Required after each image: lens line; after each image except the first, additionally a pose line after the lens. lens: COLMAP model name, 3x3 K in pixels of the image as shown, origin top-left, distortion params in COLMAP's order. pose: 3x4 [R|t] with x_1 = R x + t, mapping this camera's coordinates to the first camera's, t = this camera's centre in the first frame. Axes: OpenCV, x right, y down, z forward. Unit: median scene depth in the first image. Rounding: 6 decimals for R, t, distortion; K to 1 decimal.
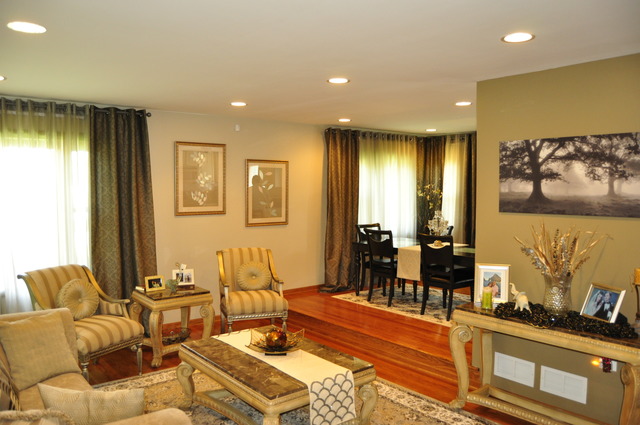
lens RADIAL K [[505.0, 0, 315.5], [0, 505.0, 211.0], [0, 0, 1]] dist [-0.080017, 0.013570]
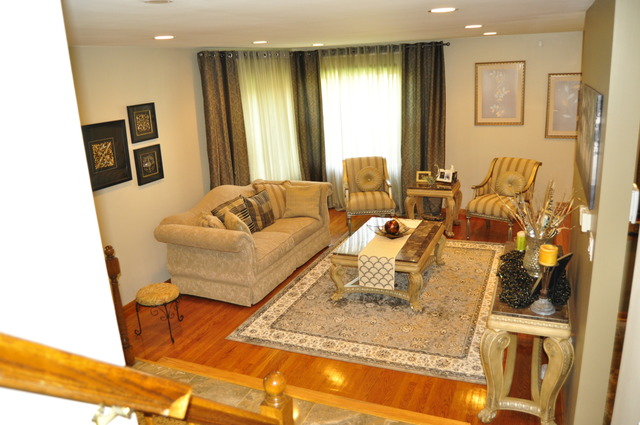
lens RADIAL K [[495.8, 0, 320.0], [0, 495.8, 212.5], [0, 0, 1]] dist [-0.079075, 0.002461]
pose [[0.457858, 0.219763, -0.861435, 0.719283], [0.008631, 0.967821, 0.251491, -0.101315], [0.888984, -0.122582, 0.441228, 0.127815]]
